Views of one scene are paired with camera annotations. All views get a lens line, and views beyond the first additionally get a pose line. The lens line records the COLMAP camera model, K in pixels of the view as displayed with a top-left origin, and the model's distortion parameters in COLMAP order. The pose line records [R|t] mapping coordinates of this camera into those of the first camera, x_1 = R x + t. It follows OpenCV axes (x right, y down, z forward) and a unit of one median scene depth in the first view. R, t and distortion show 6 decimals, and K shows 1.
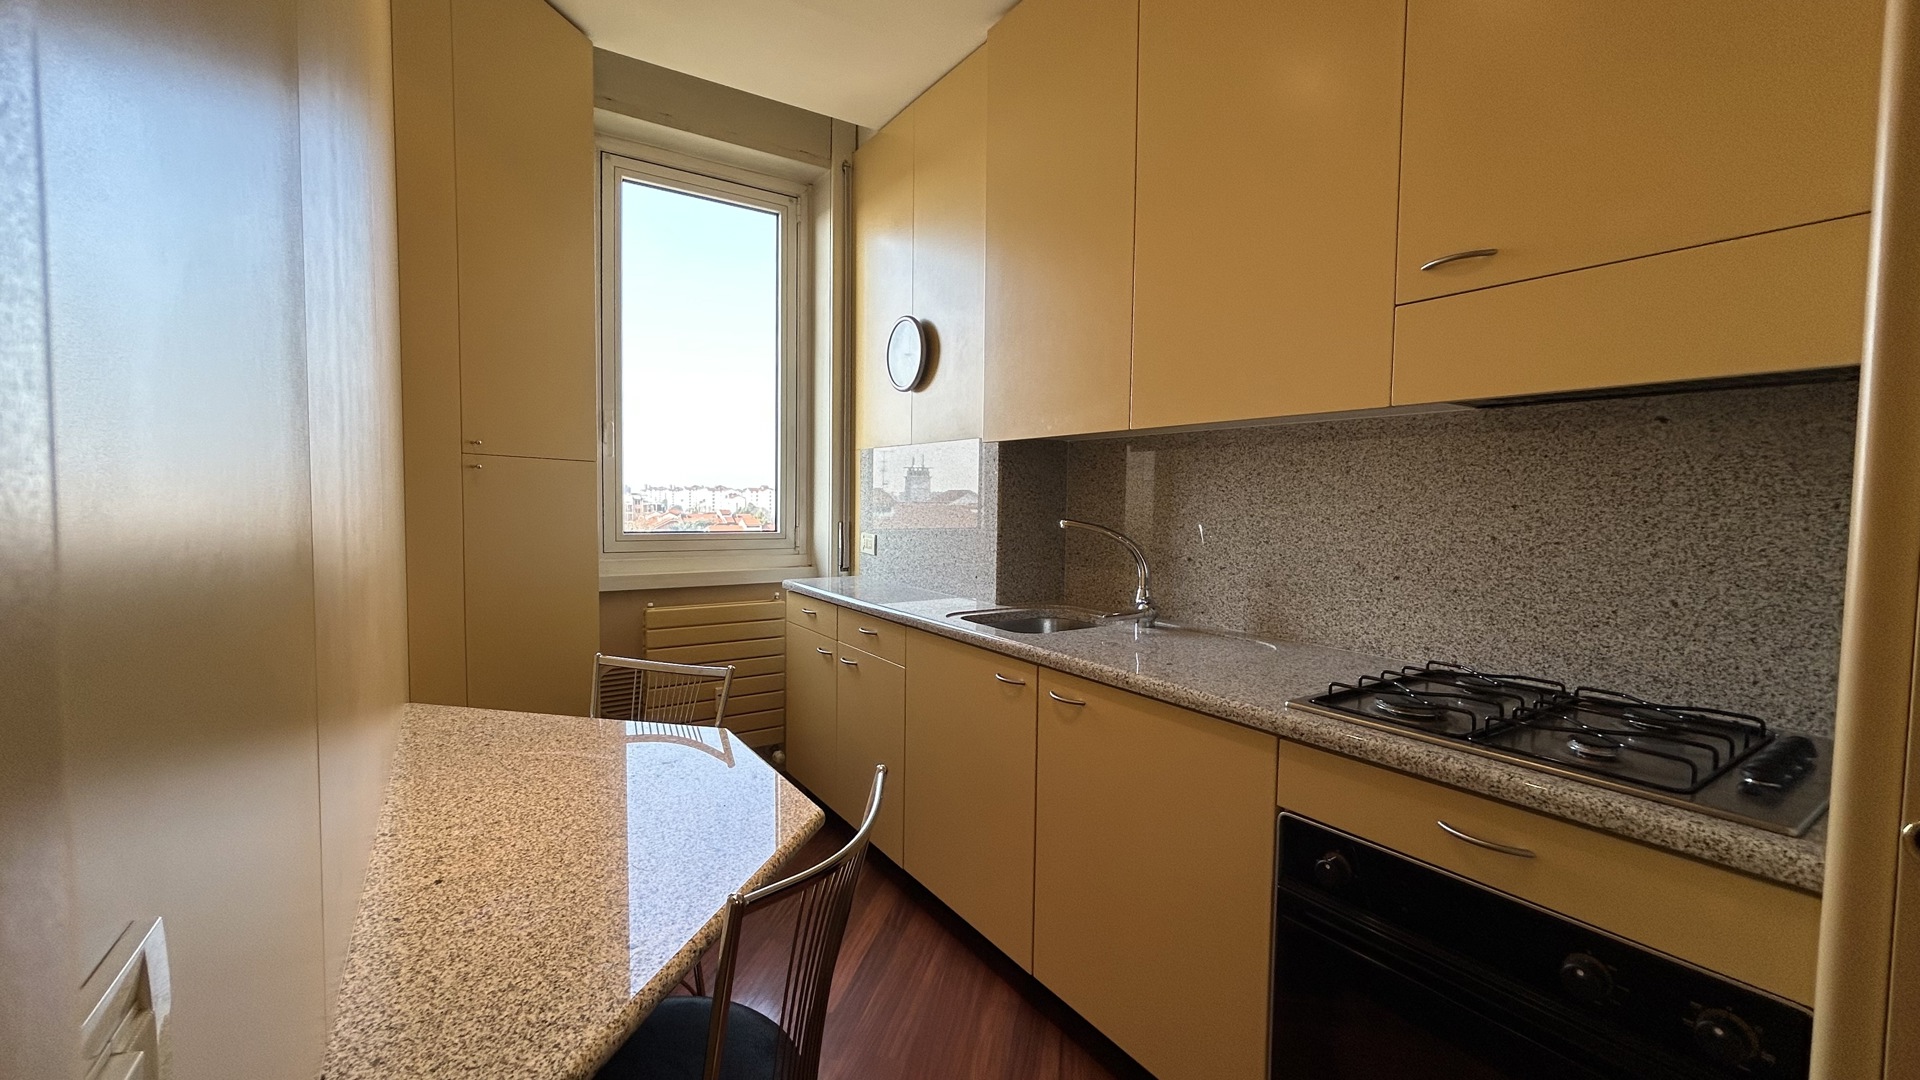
lens RADIAL K [[765.0, 0, 964.3], [0, 765.0, 536.7], [0, 0, 1]] dist [-0.000379, 0.000087]
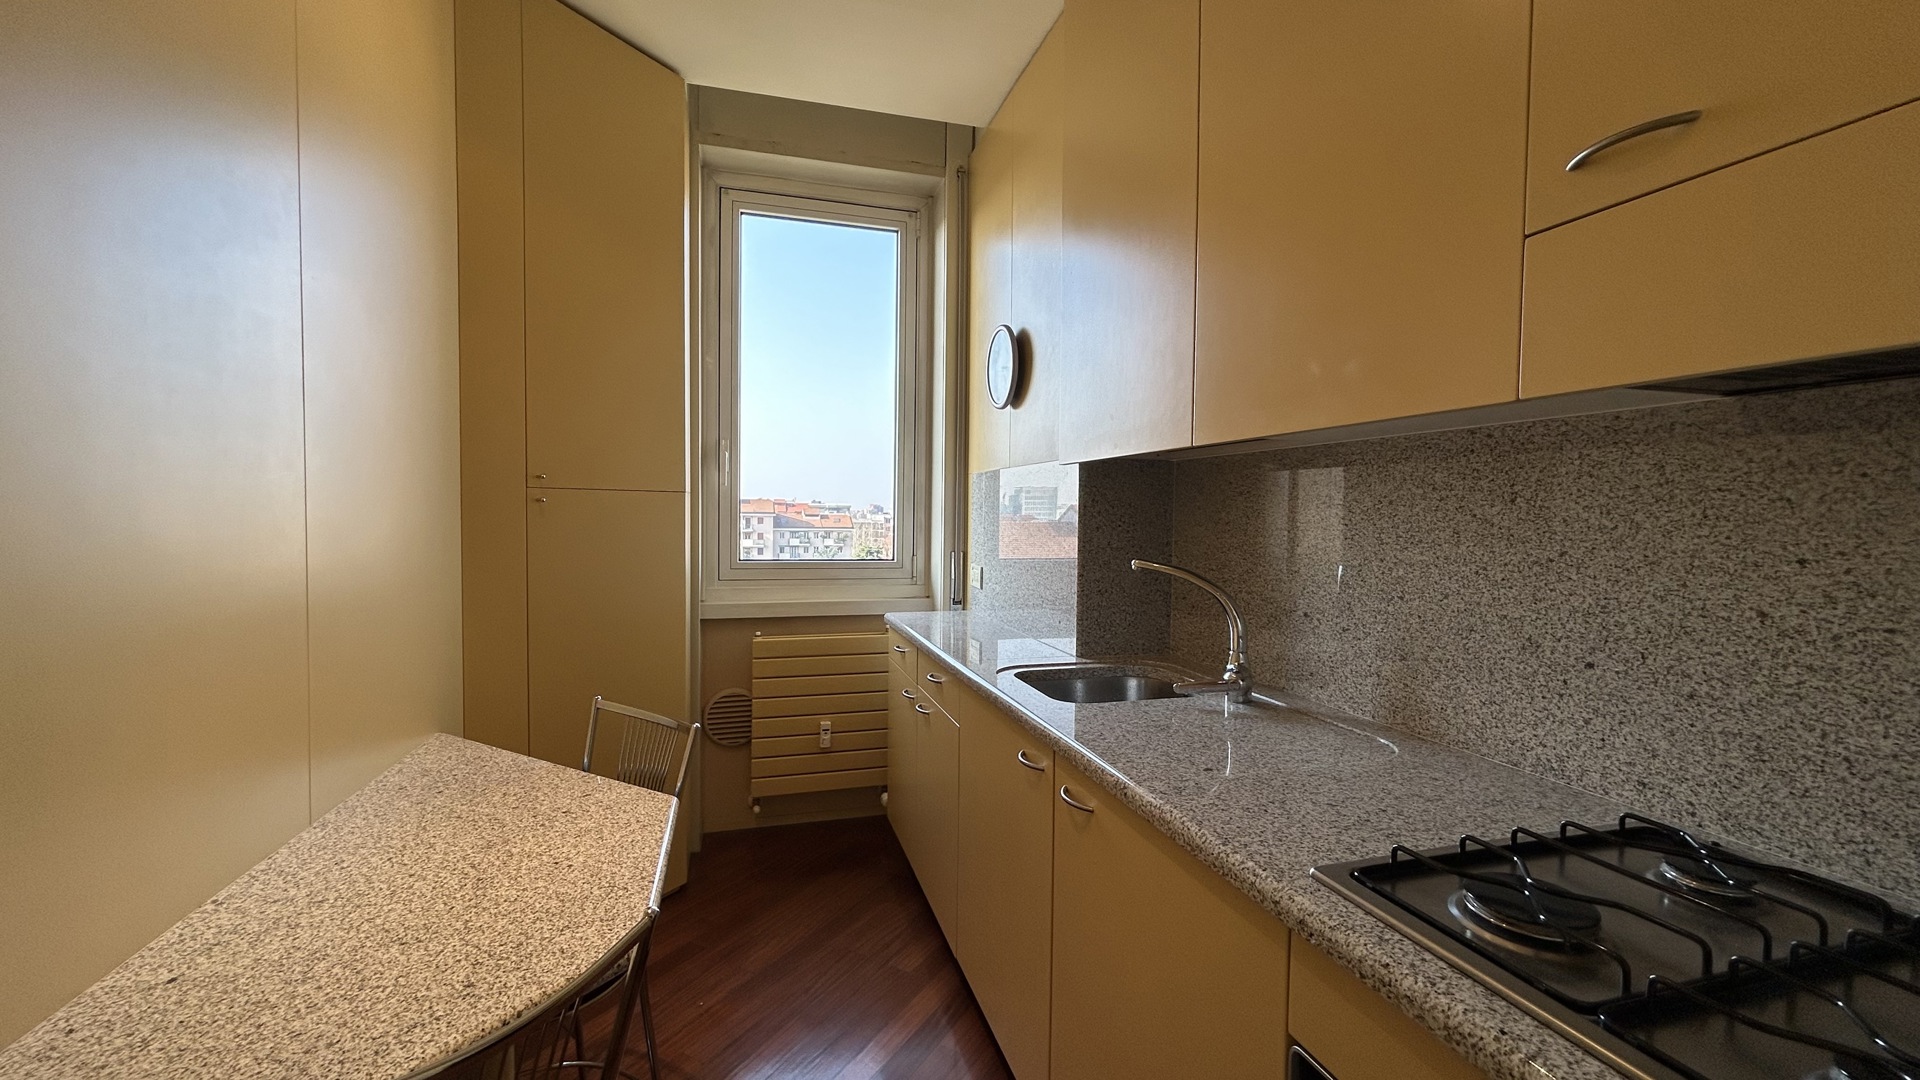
lens RADIAL K [[768.0, 0, 960.0], [0, 768.0, 540.0], [0, 0, 1]] dist [0.001672, 0.000335]
pose [[0.954961, 0.007433, -0.296637, 0.220589], [-0.013726, 0.999723, -0.019137, -0.028135], [0.296412, 0.022347, 0.954799, 0.197213]]
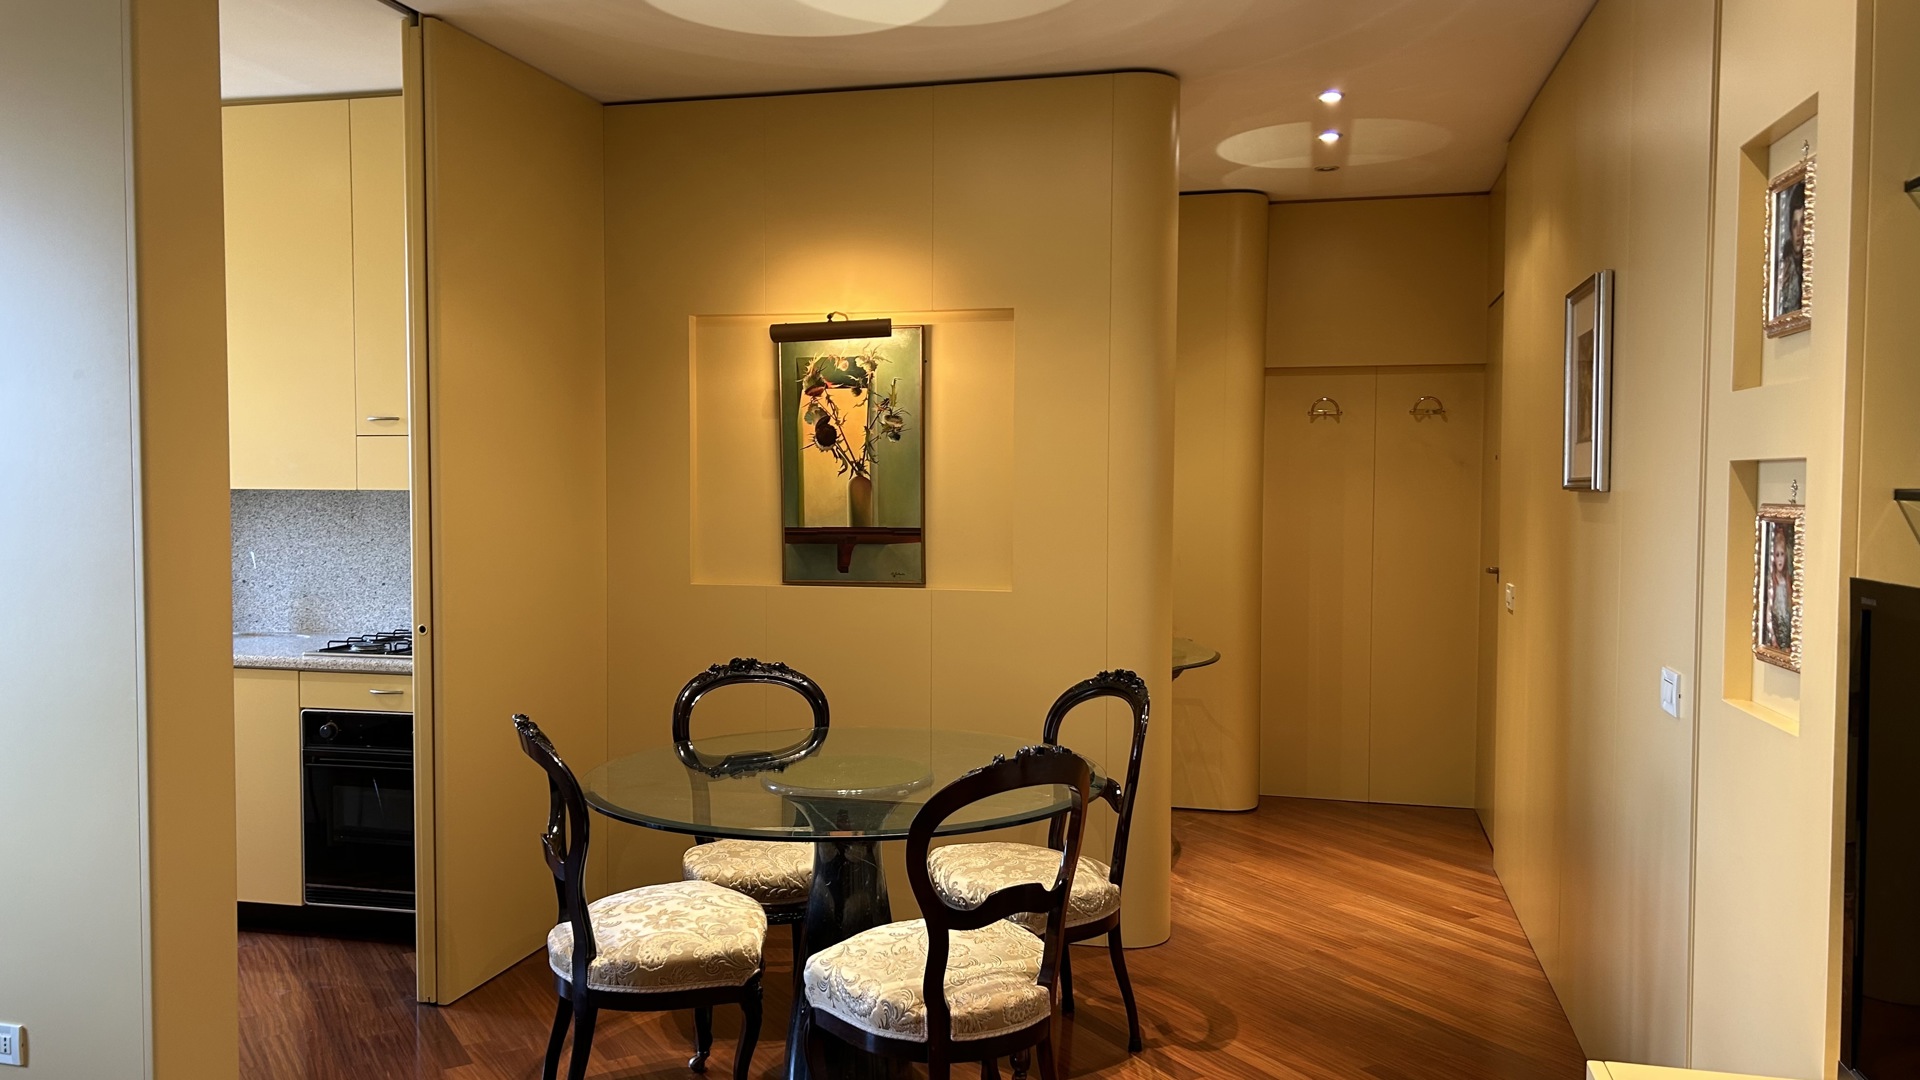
lens RADIAL K [[1435.2, 0, 960.0], [0, 1435.2, 540.0], [0, 0, 1]] dist [0.139353, -0.292314]
pose [[0.733730, -0.042936, 0.678083, -0.543550], [0.039870, 0.999002, 0.020114, -0.046018], [-0.678270, 0.012277, 0.734710, -1.824039]]
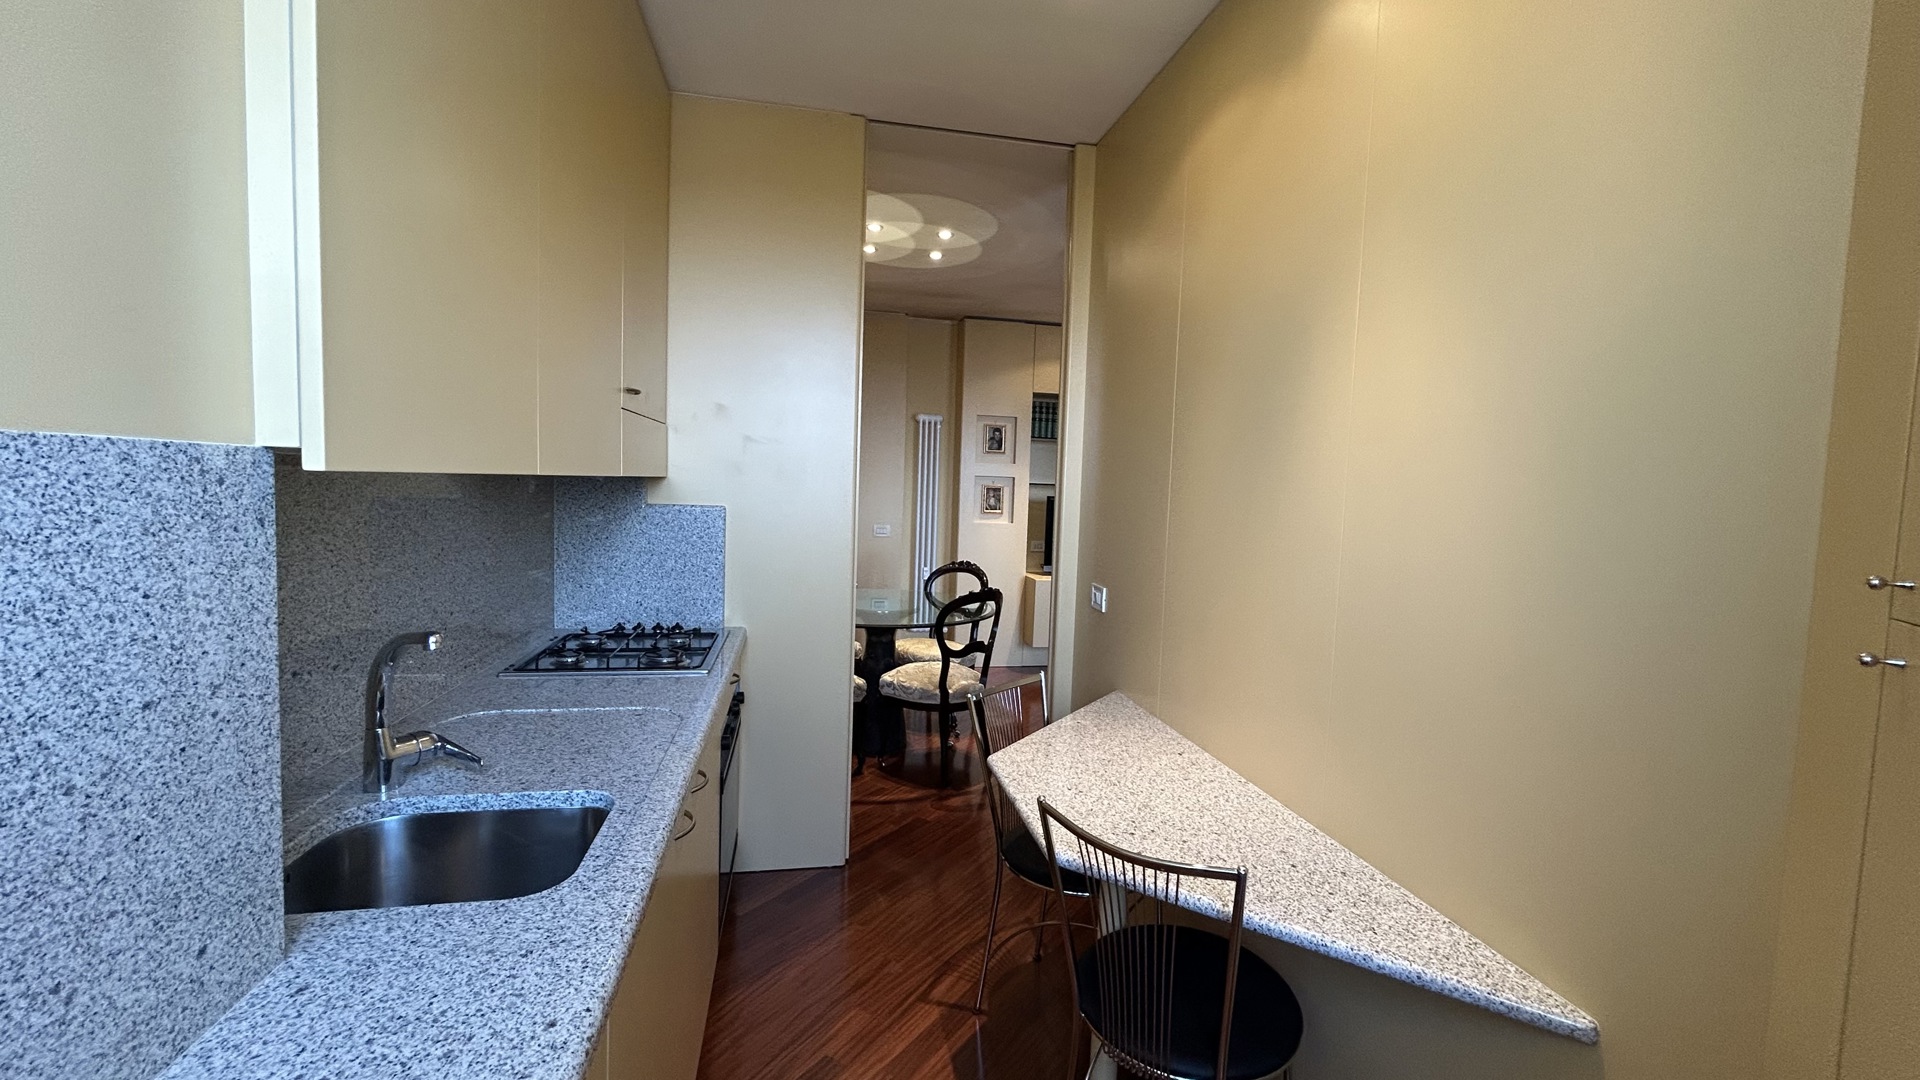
lens RADIAL K [[765.0, 0, 964.3], [0, 765.0, 536.7], [0, 0, 1]] dist [-0.000379, 0.000087]
pose [[-0.925154, -0.068333, 0.373391, -0.429287], [-0.026394, 0.992863, 0.116305, -0.174281], [-0.378673, 0.097745, -0.920355, 1.495410]]
